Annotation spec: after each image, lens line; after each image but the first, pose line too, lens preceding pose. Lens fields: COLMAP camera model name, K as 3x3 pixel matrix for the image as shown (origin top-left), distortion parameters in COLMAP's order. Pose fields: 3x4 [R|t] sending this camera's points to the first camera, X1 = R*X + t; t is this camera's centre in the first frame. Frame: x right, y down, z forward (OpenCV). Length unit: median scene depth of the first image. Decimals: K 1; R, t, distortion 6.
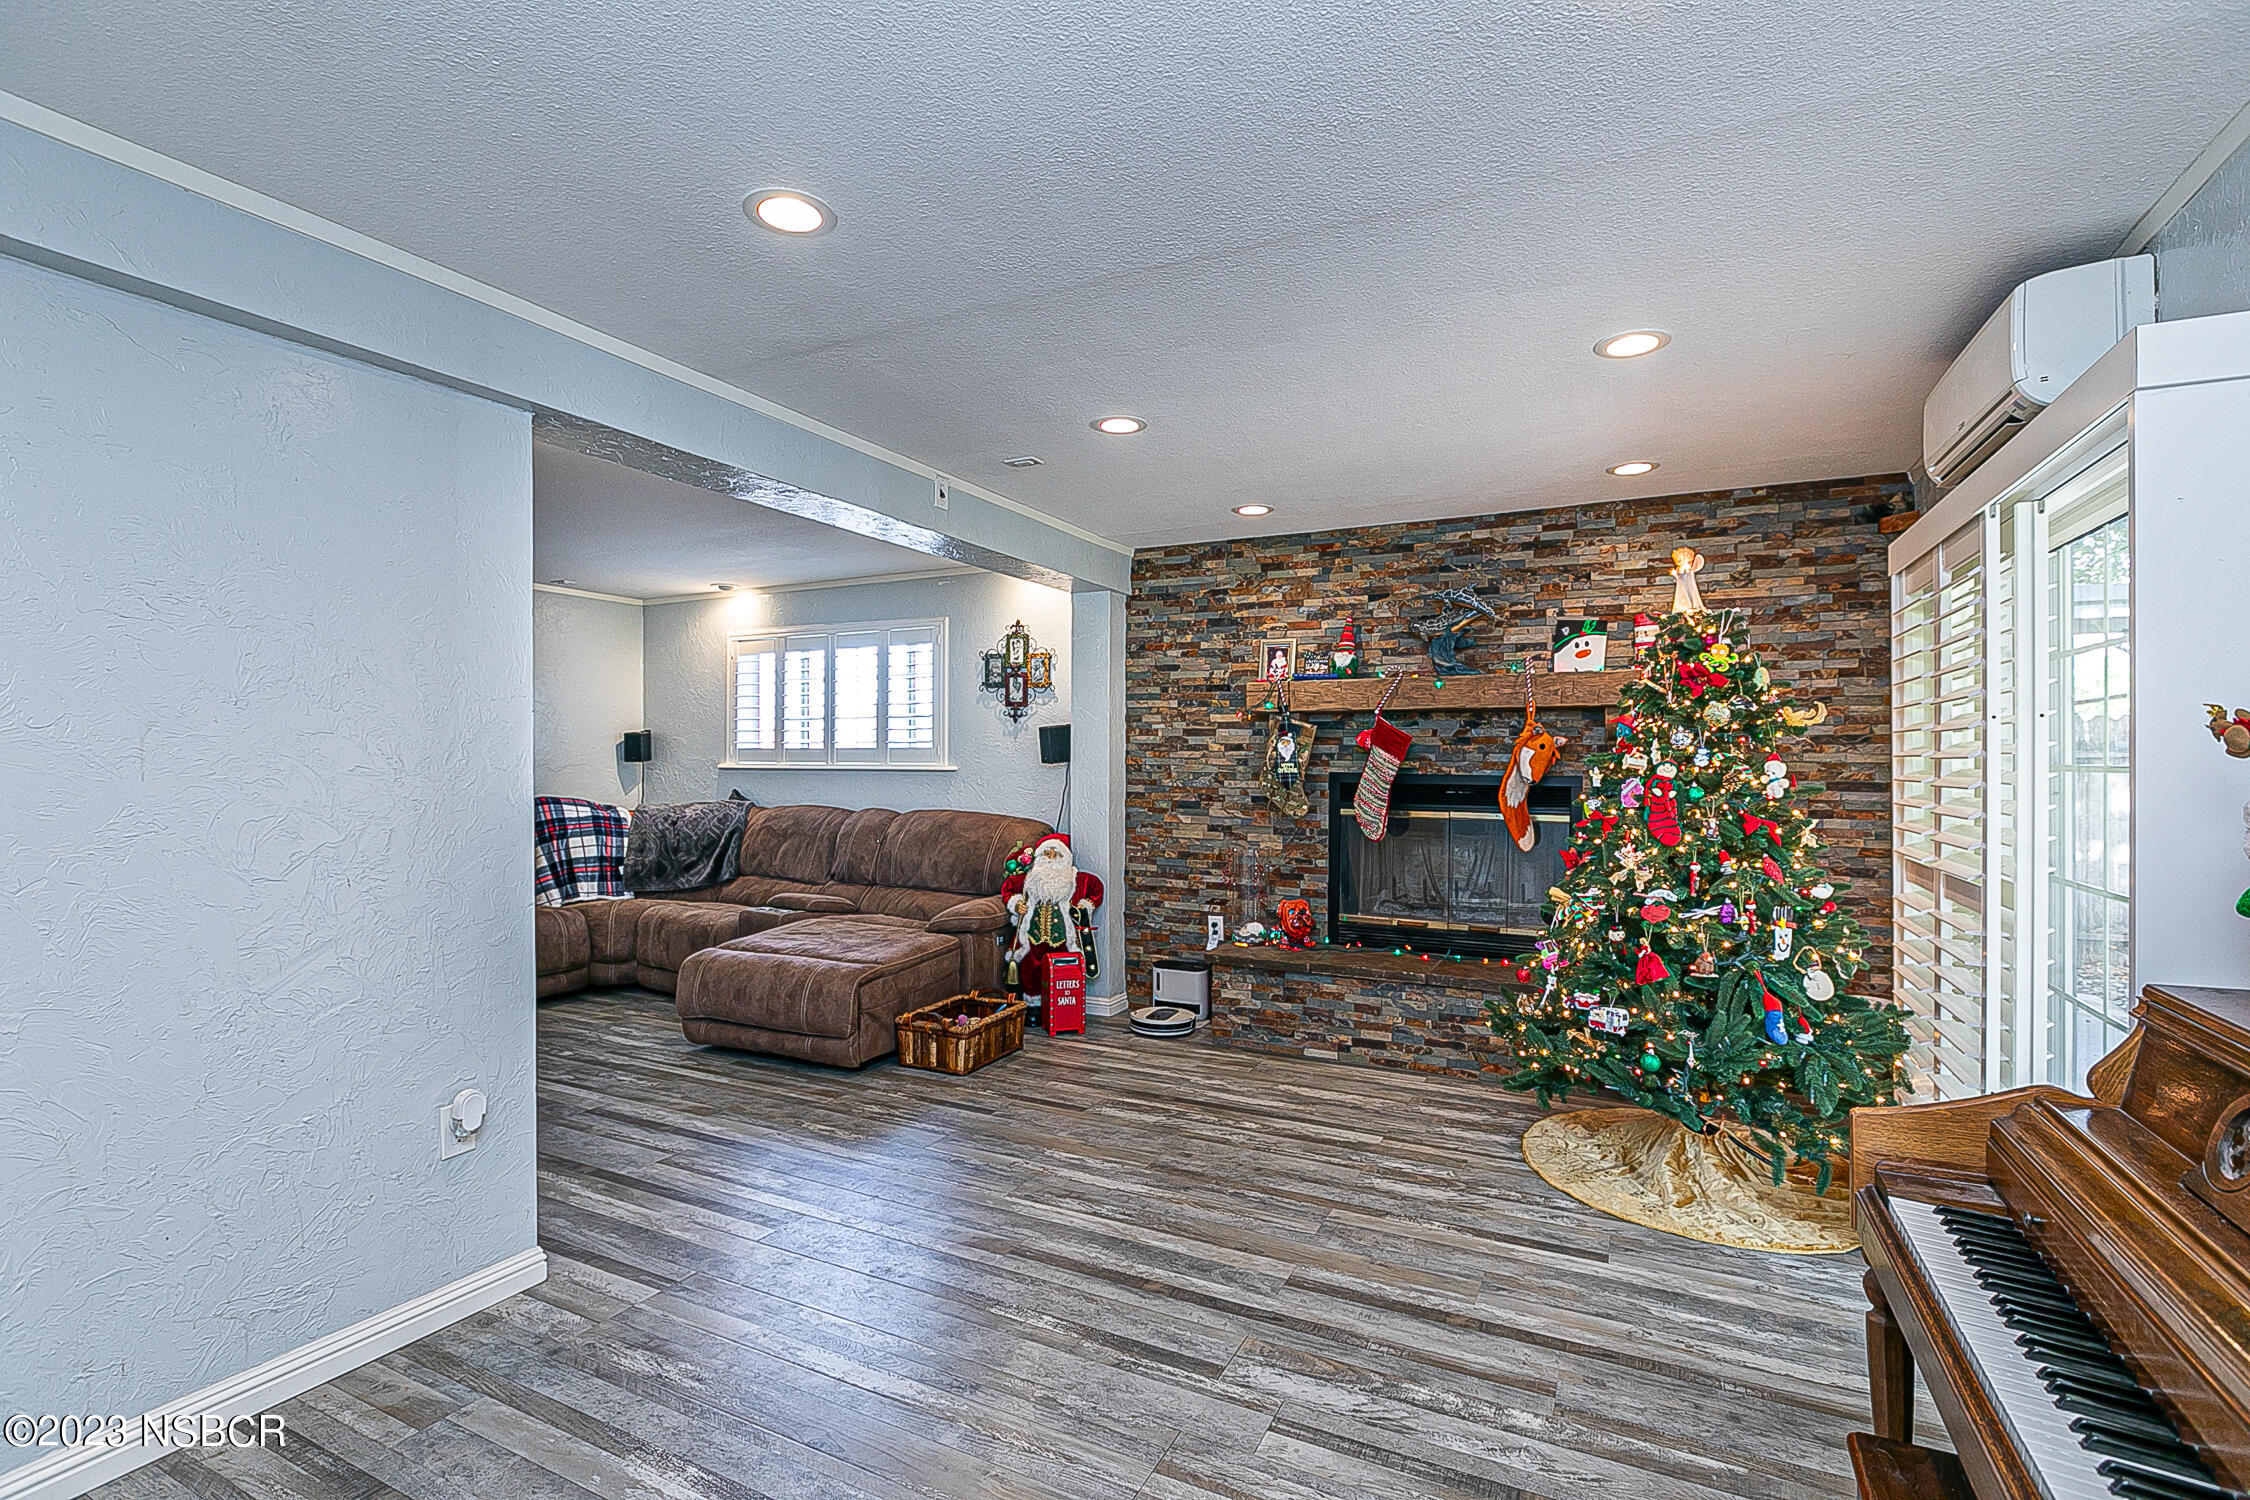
lens RADIAL K [[1037.1, 0, 1138.3], [0, 1037.1, 752.8], [0, 0, 1]] dist [-0.004742, -0.000268]
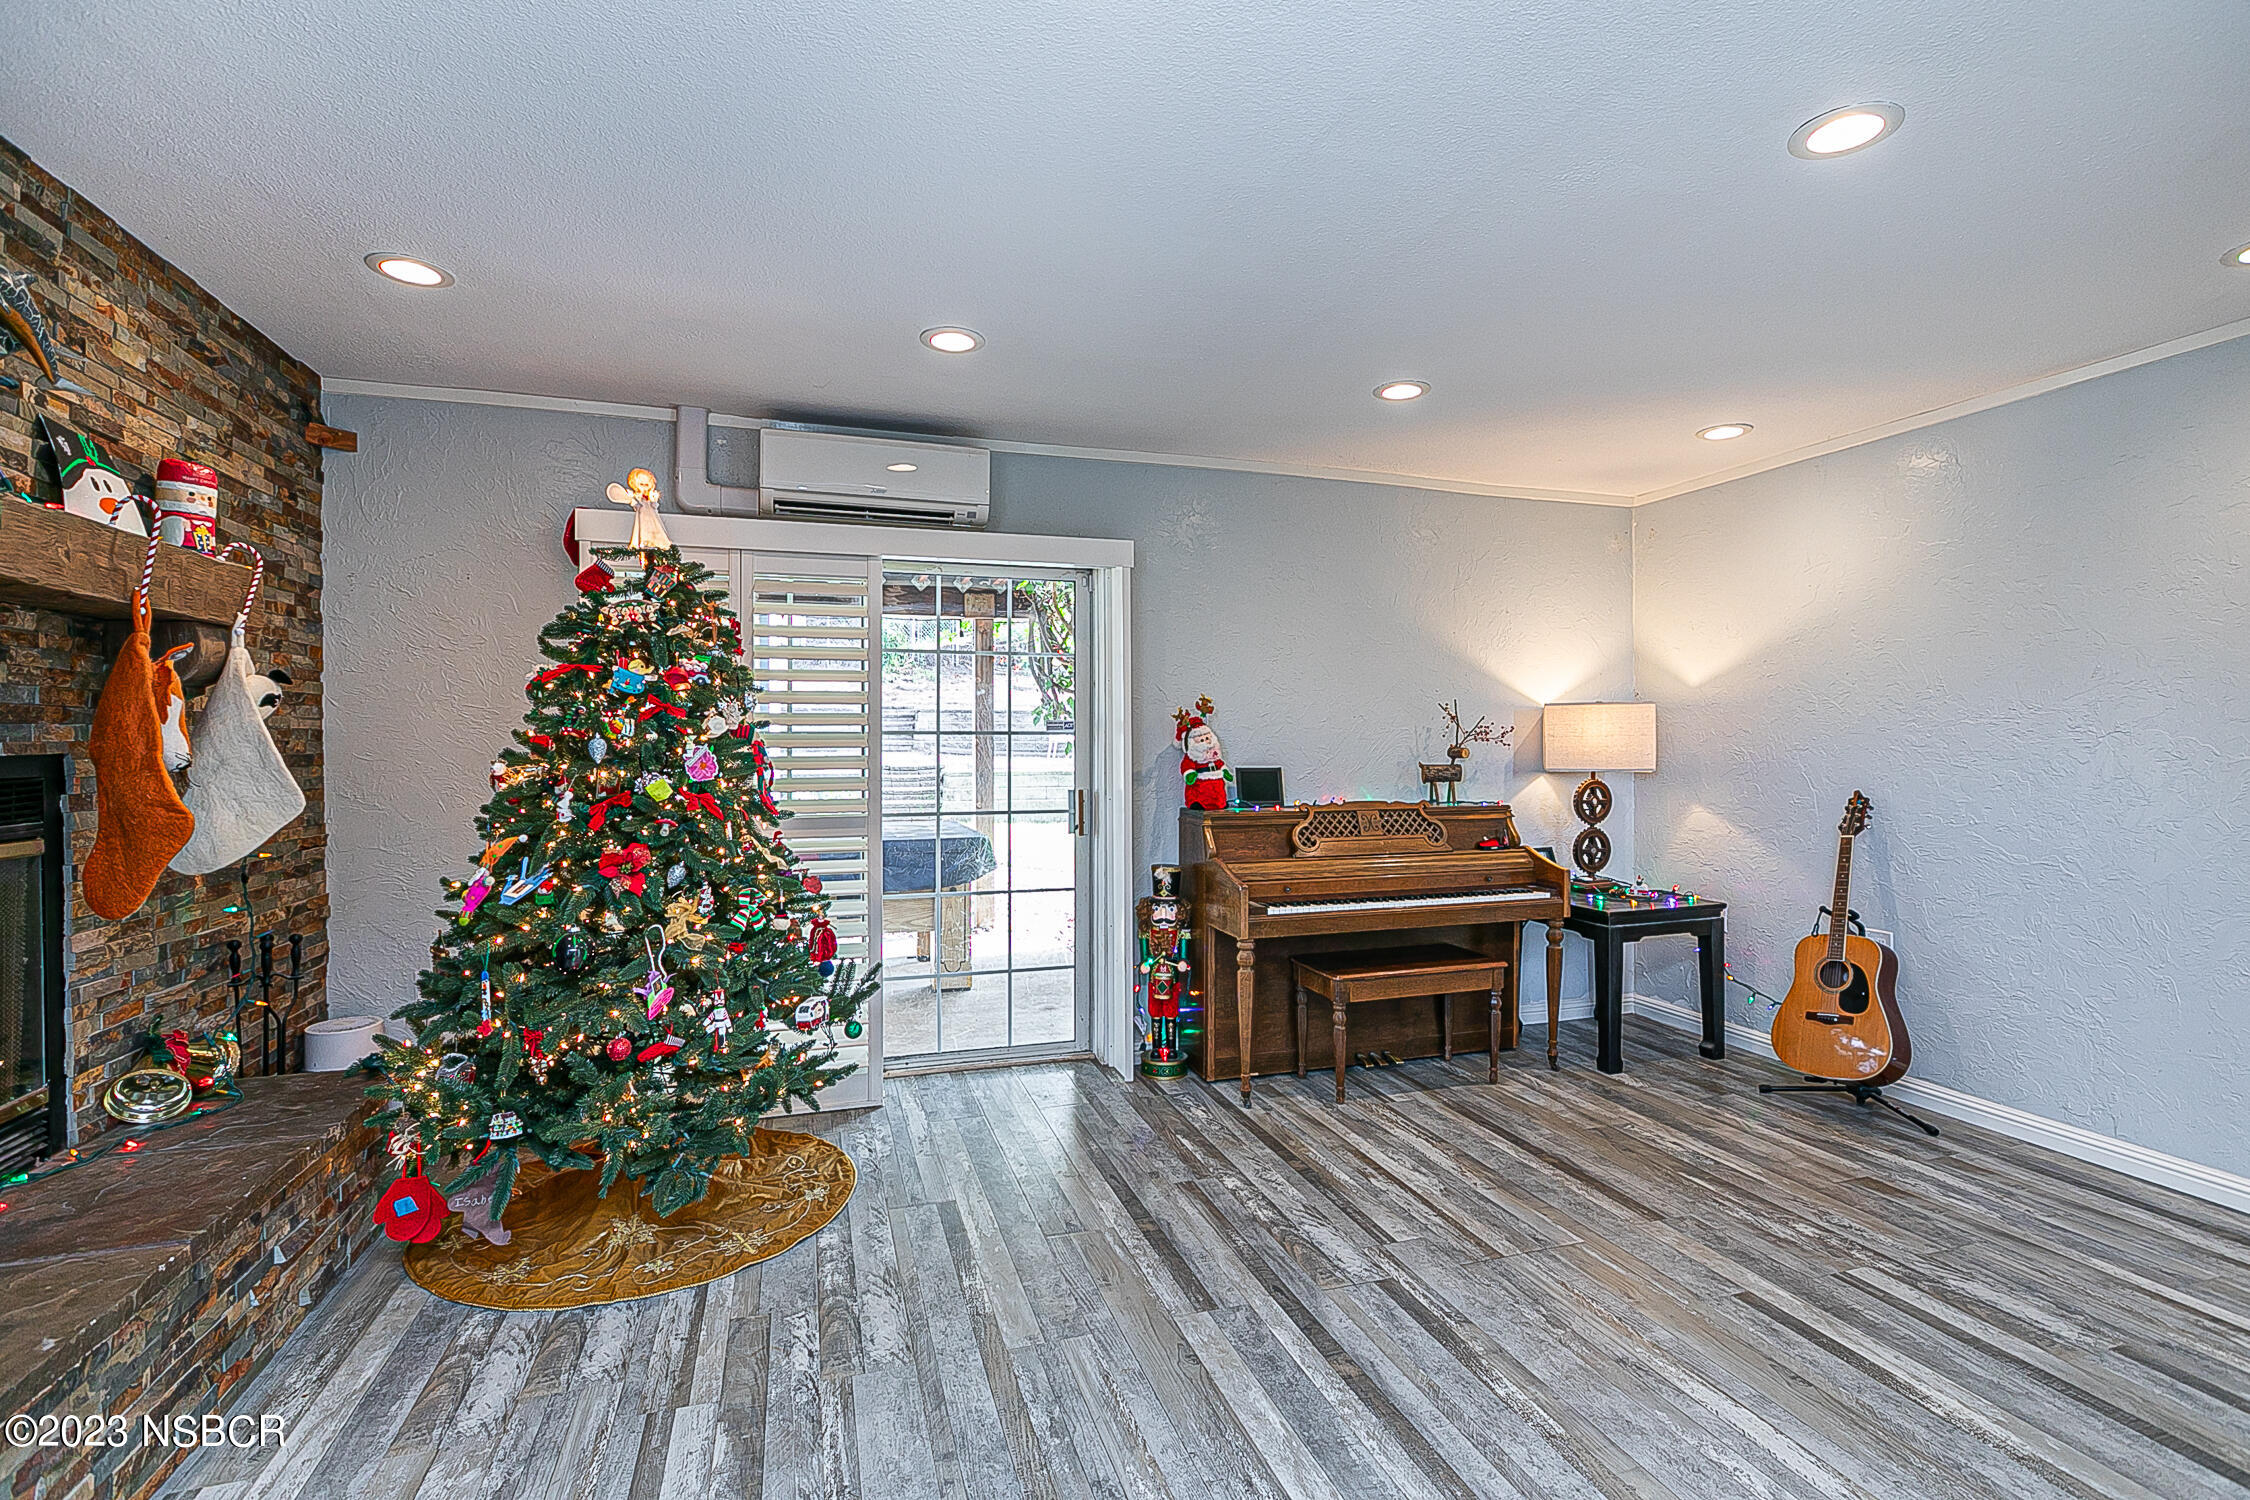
lens RADIAL K [[1011.9, 0, 1138.5], [0, 1011.9, 739.6], [0, 0, 1]] dist [-0.003885, -0.000232]
pose [[-0.695342, -0.001962, 0.718676, -0.258012], [-0.004781, 0.999987, -0.001896, 0.014695], [-0.718663, -0.004755, -0.695342, 0.981075]]
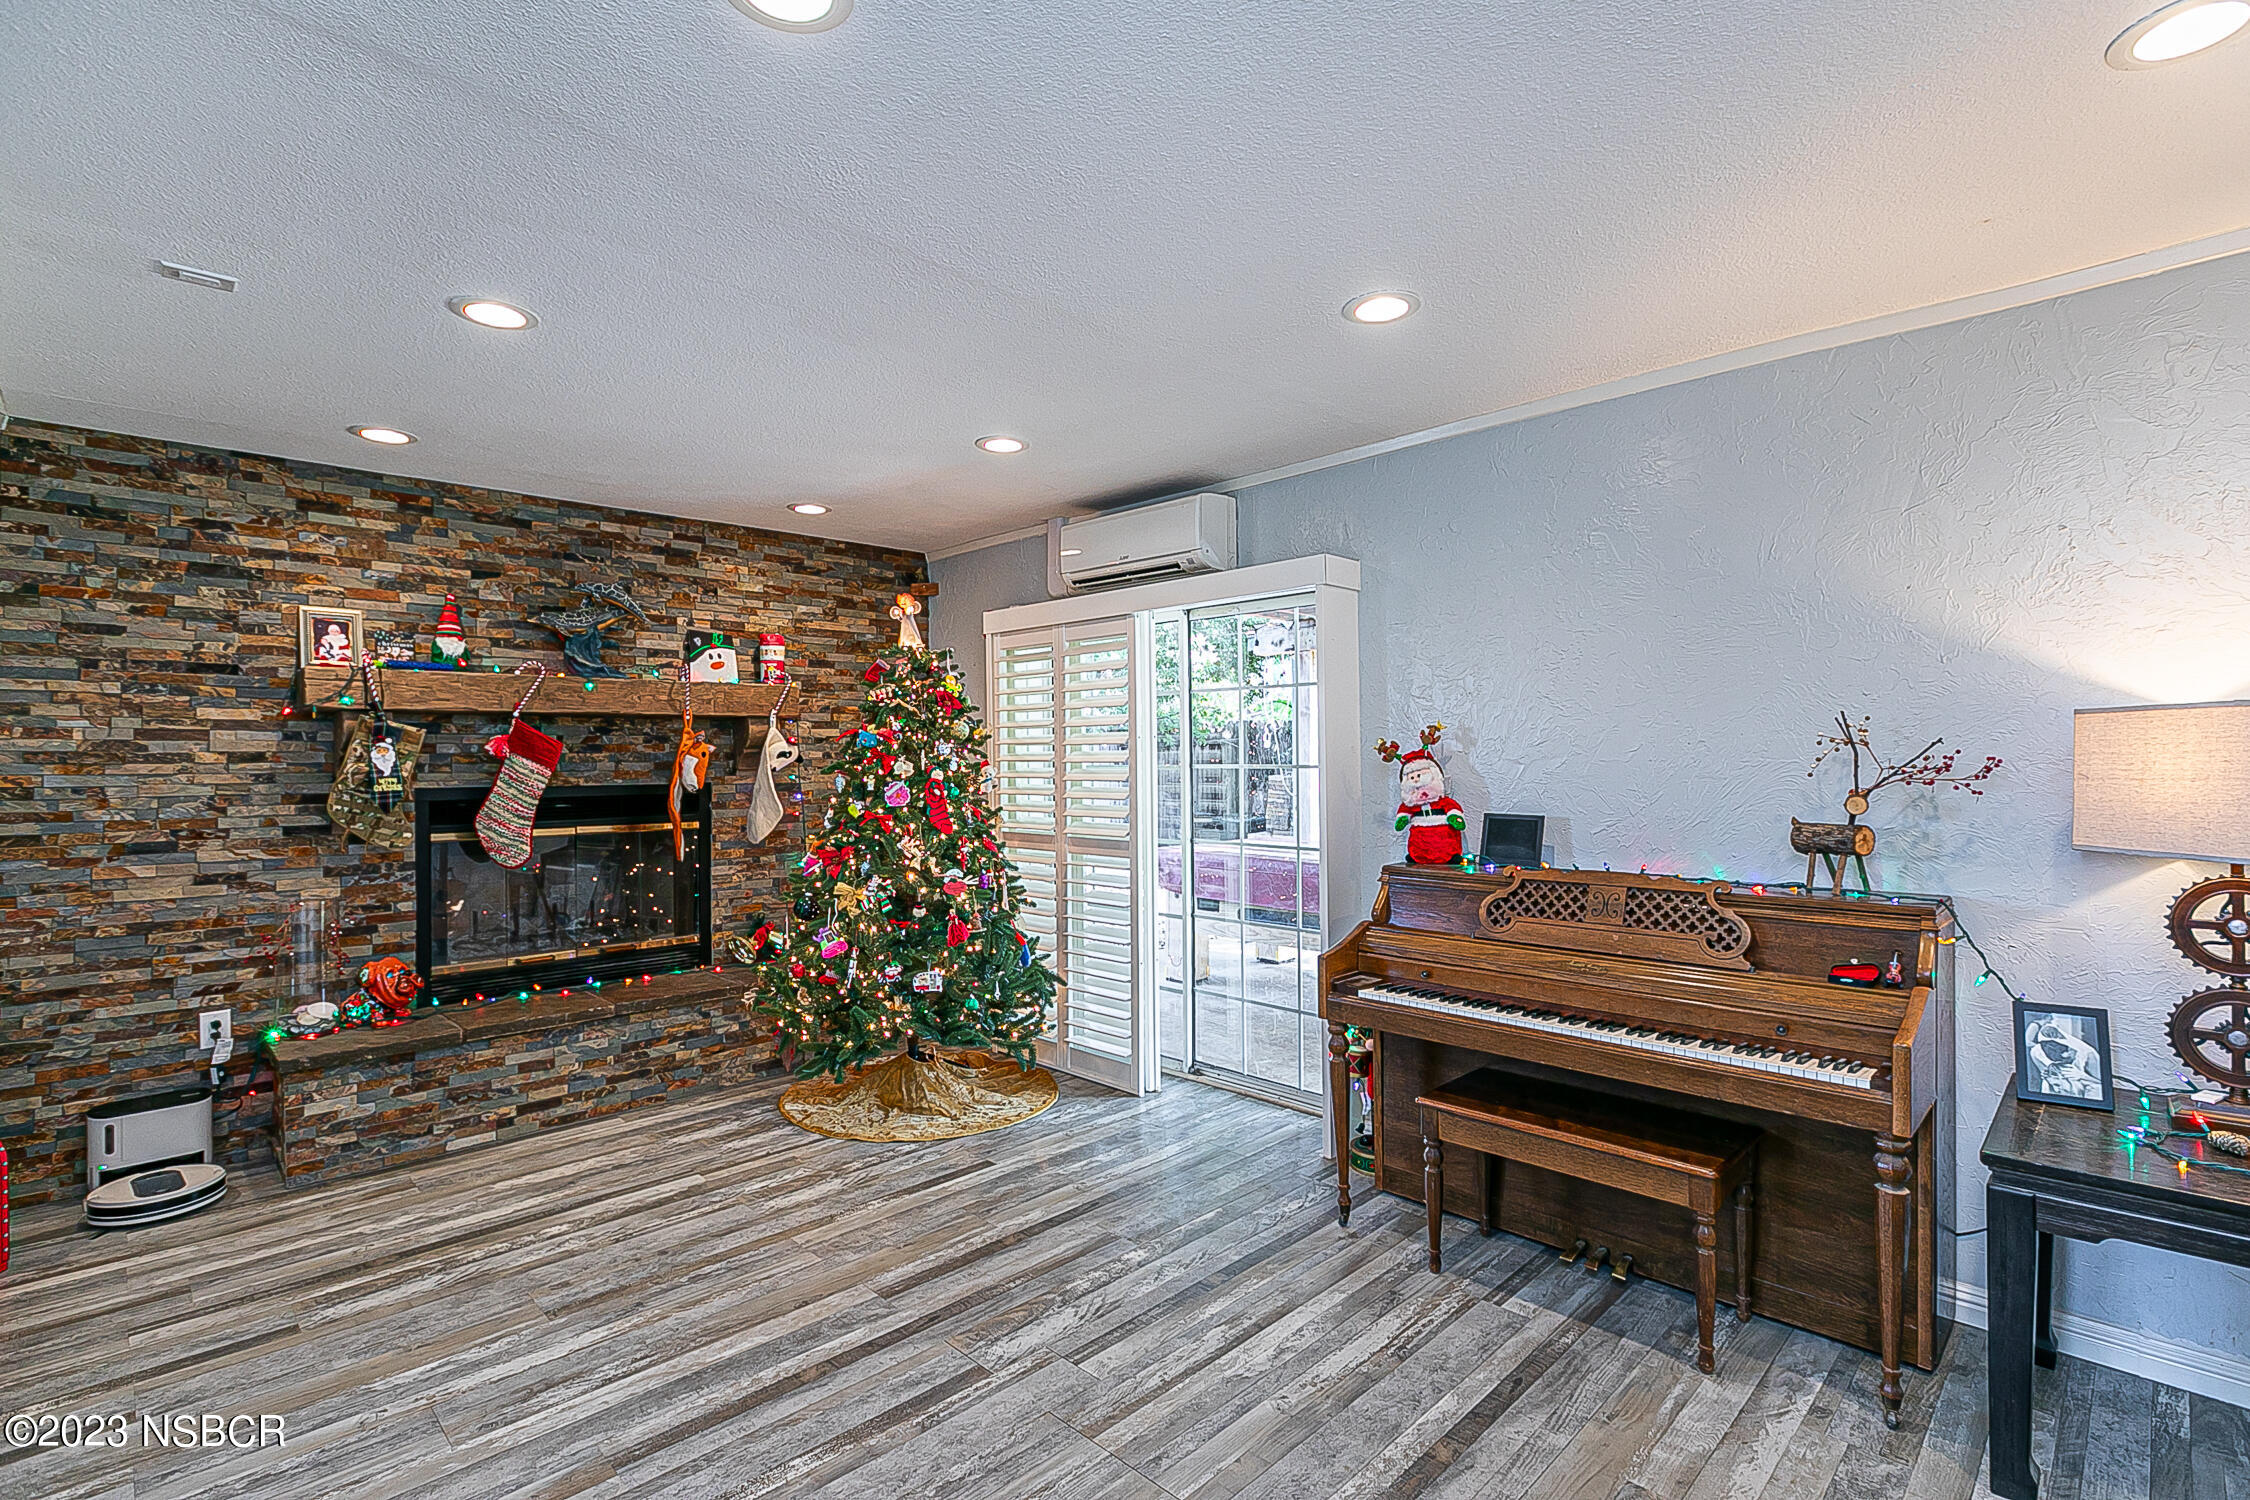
lens RADIAL K [[1037.1, 0, 1138.3], [0, 1037.1, 752.8], [0, 0, 1]] dist [-0.004742, -0.000268]
pose [[0.315502, -0.004726, 0.948913, -0.428846], [0.005709, 0.999979, 0.003082, -0.008248], [-0.948908, 0.004445, 0.315523, 0.267916]]
